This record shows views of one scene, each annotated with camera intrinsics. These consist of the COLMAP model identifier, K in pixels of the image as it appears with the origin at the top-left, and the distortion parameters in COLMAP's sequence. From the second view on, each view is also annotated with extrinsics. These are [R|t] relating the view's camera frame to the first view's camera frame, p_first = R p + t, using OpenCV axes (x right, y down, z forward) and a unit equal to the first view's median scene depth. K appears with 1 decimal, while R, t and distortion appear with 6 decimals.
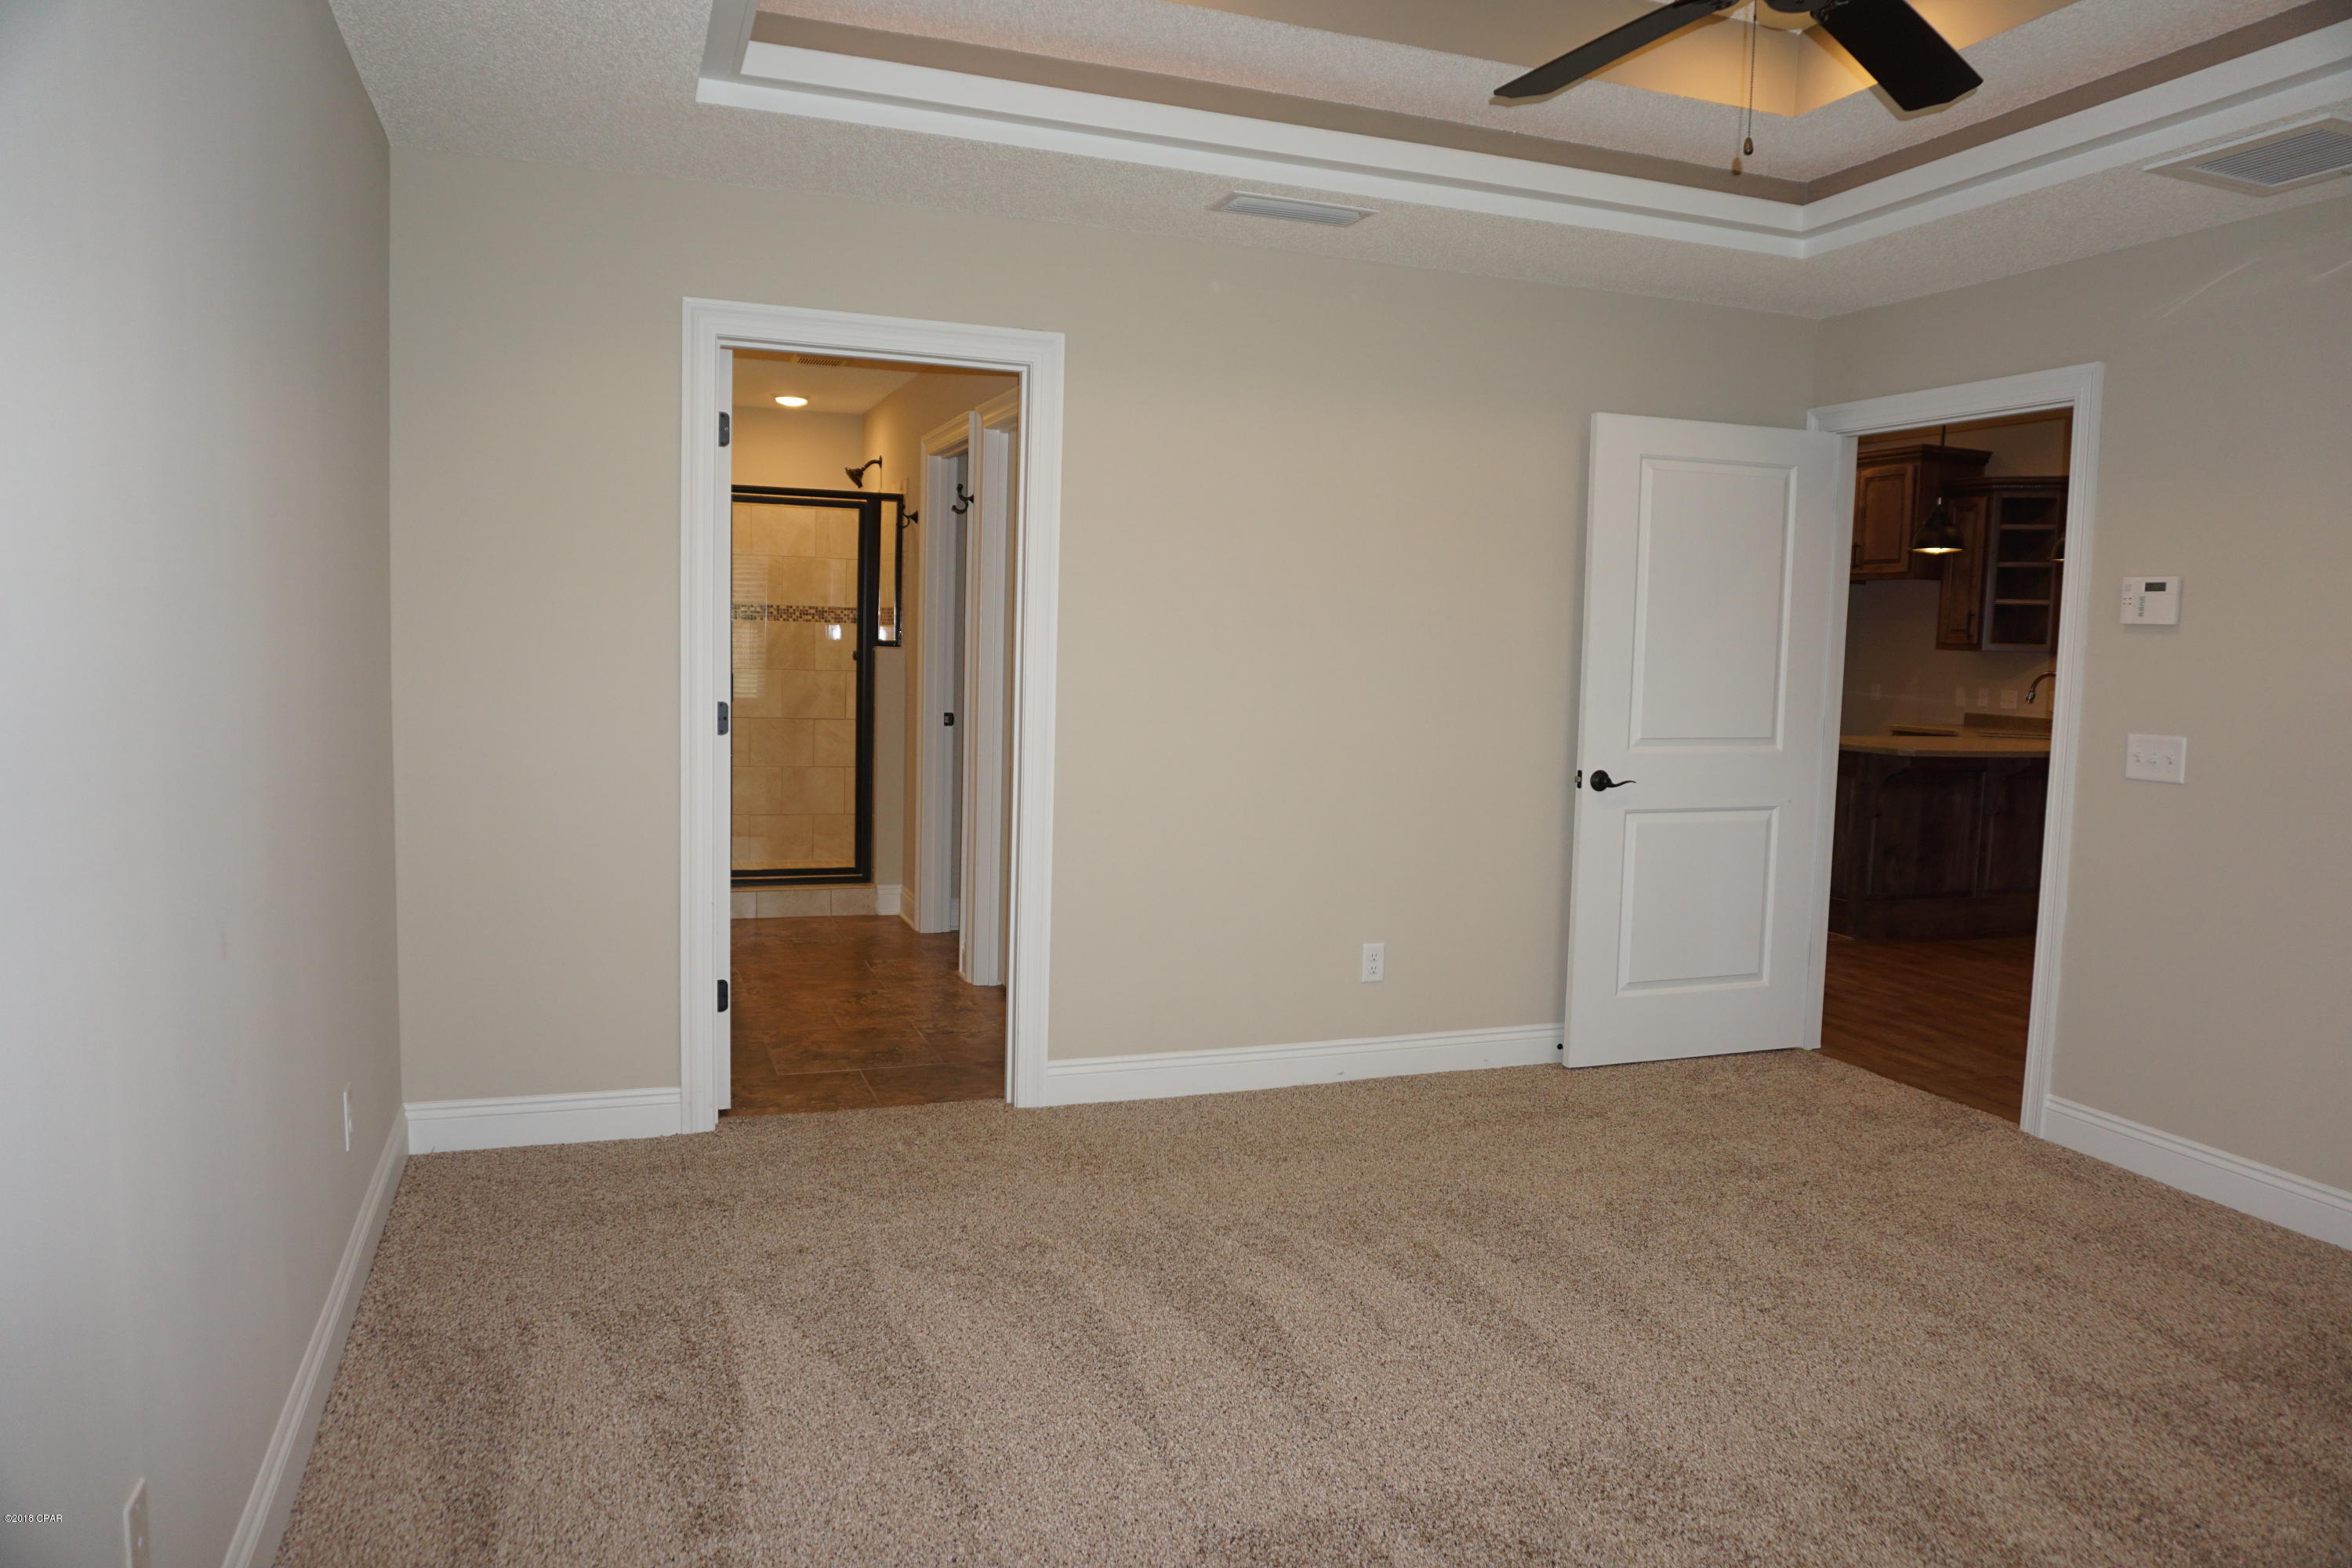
lens RADIAL K [[1586.6, 0, 1176.0], [0, 1586.6, 784.0], [0, 0, 1]] dist [-0.042807, 0.037248]
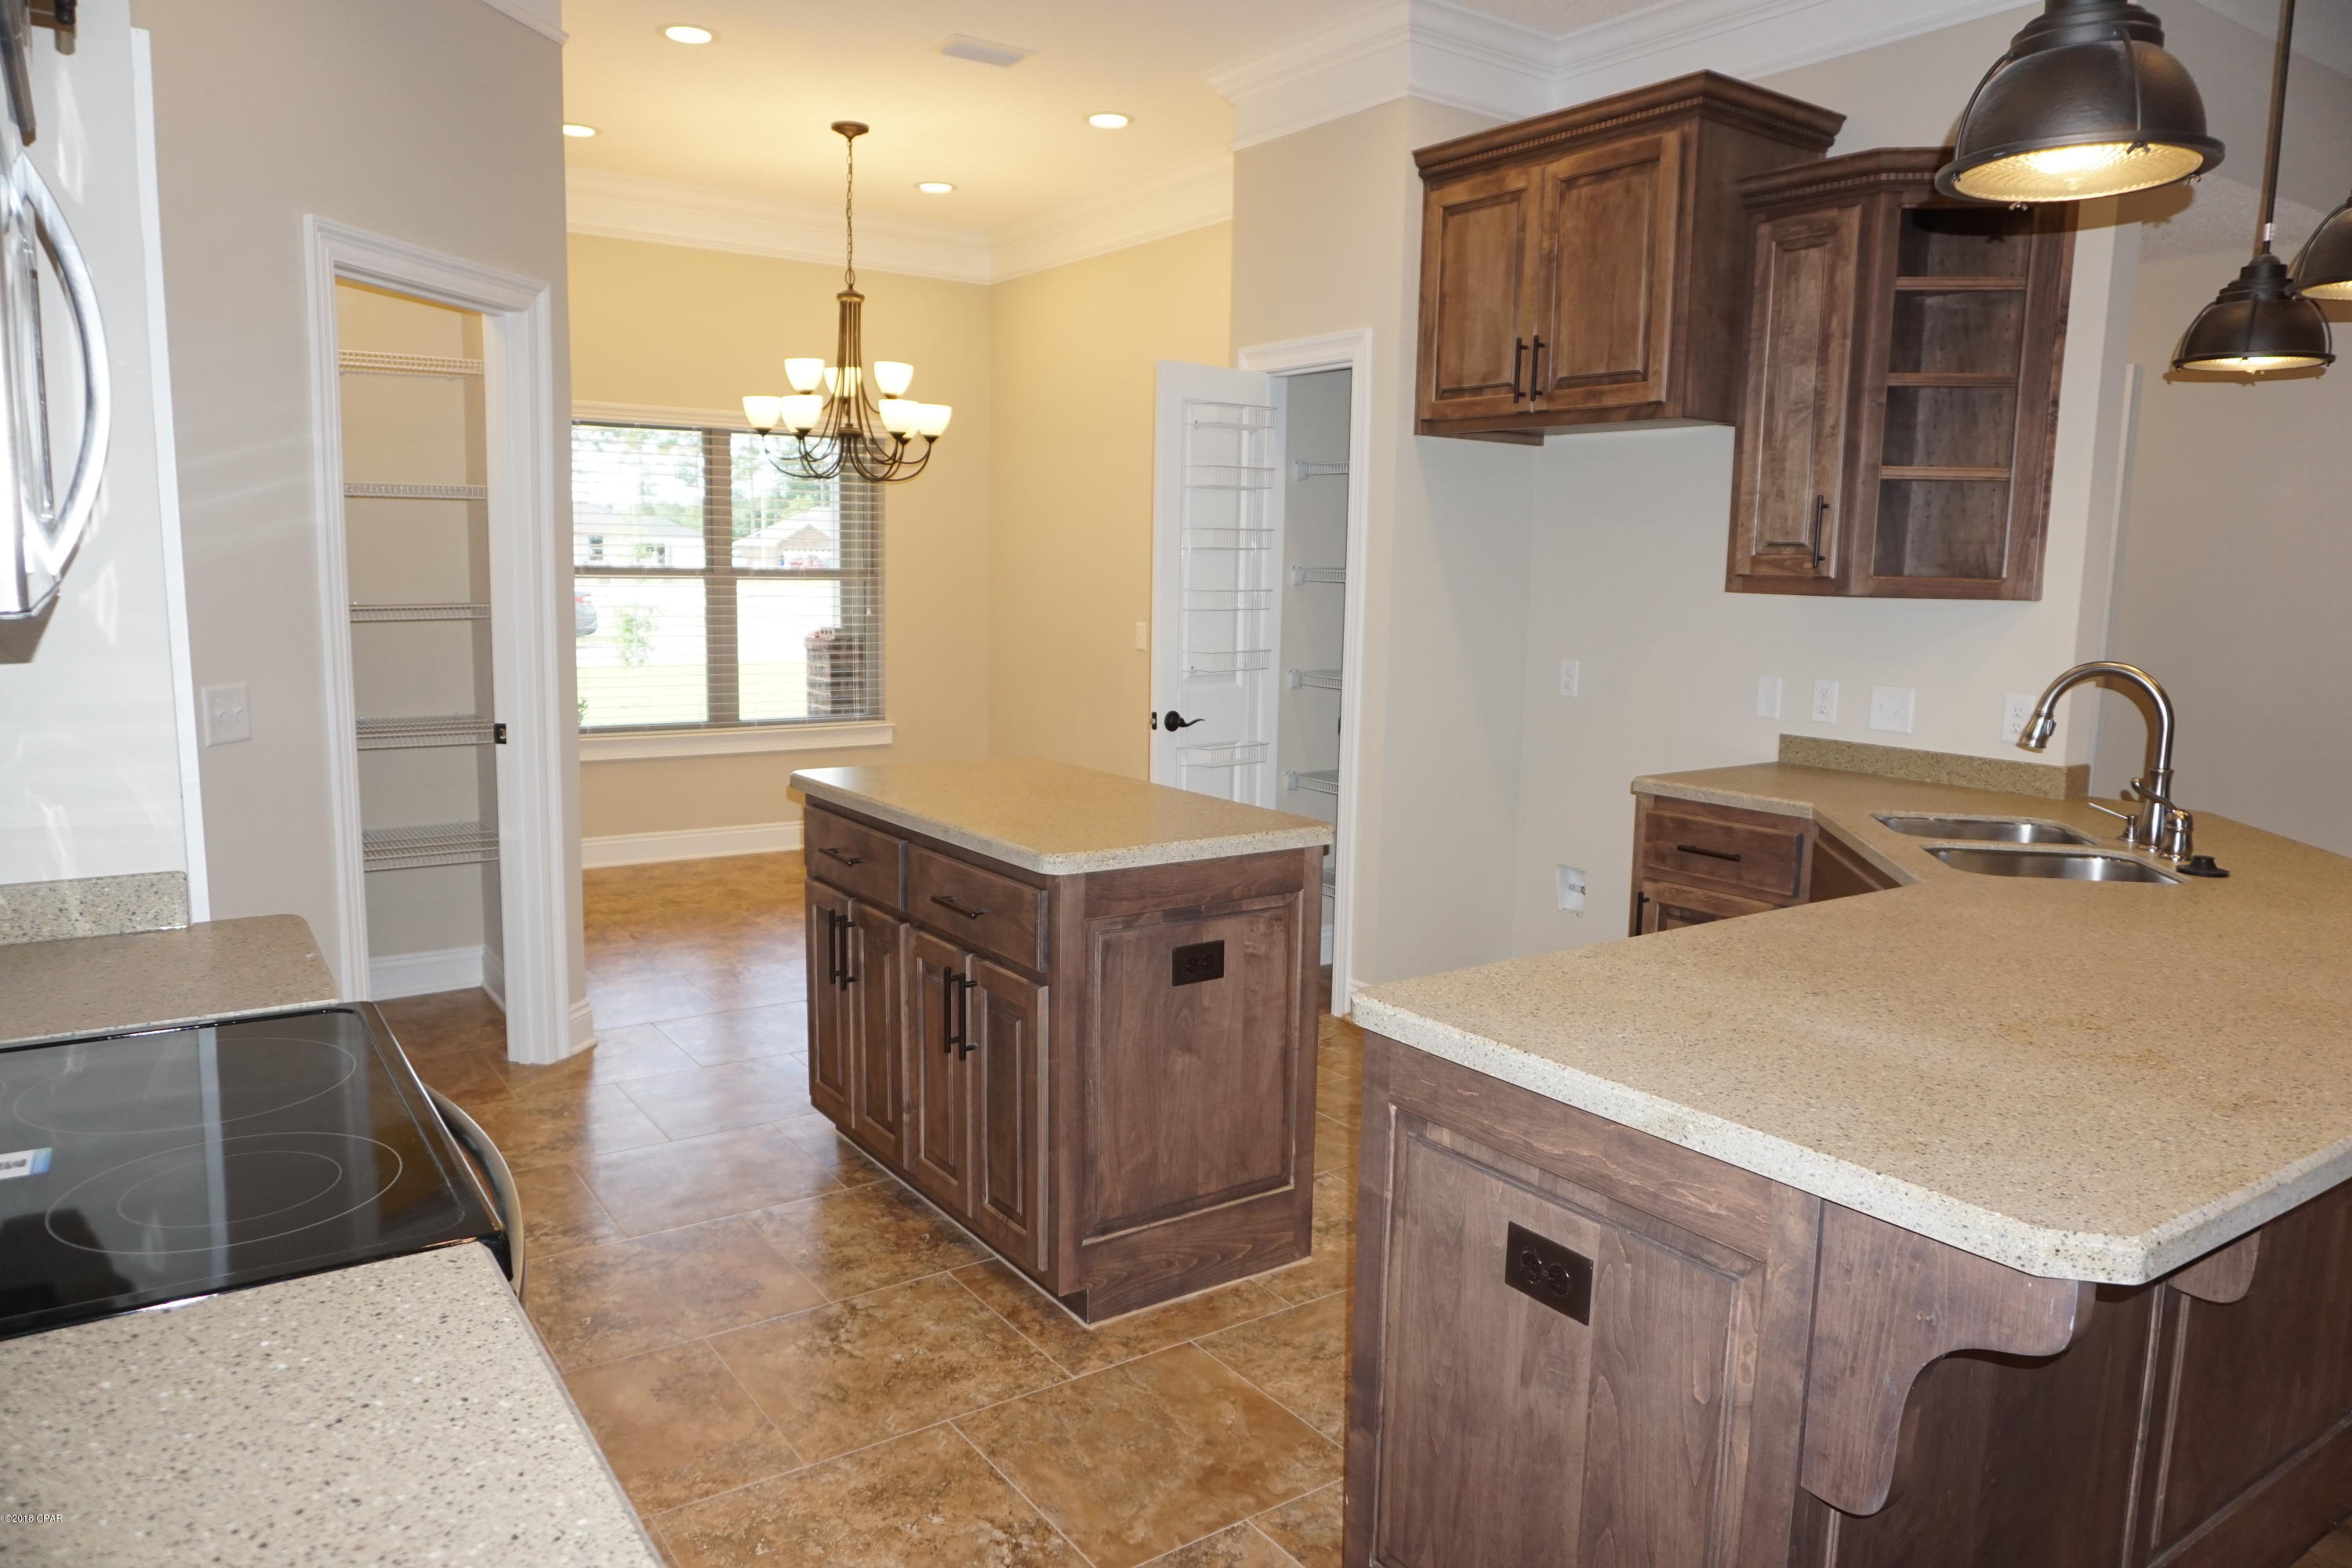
lens RADIAL K [[1586.6, 0, 1176.0], [0, 1586.6, 784.0], [0, 0, 1]] dist [-0.042807, 0.037248]
pose [[0.970938, -0.045611, 0.234943, 0.239690], [0.033085, 0.997827, 0.056986, -0.062989], [-0.237032, -0.047557, 0.970337, 0.627091]]
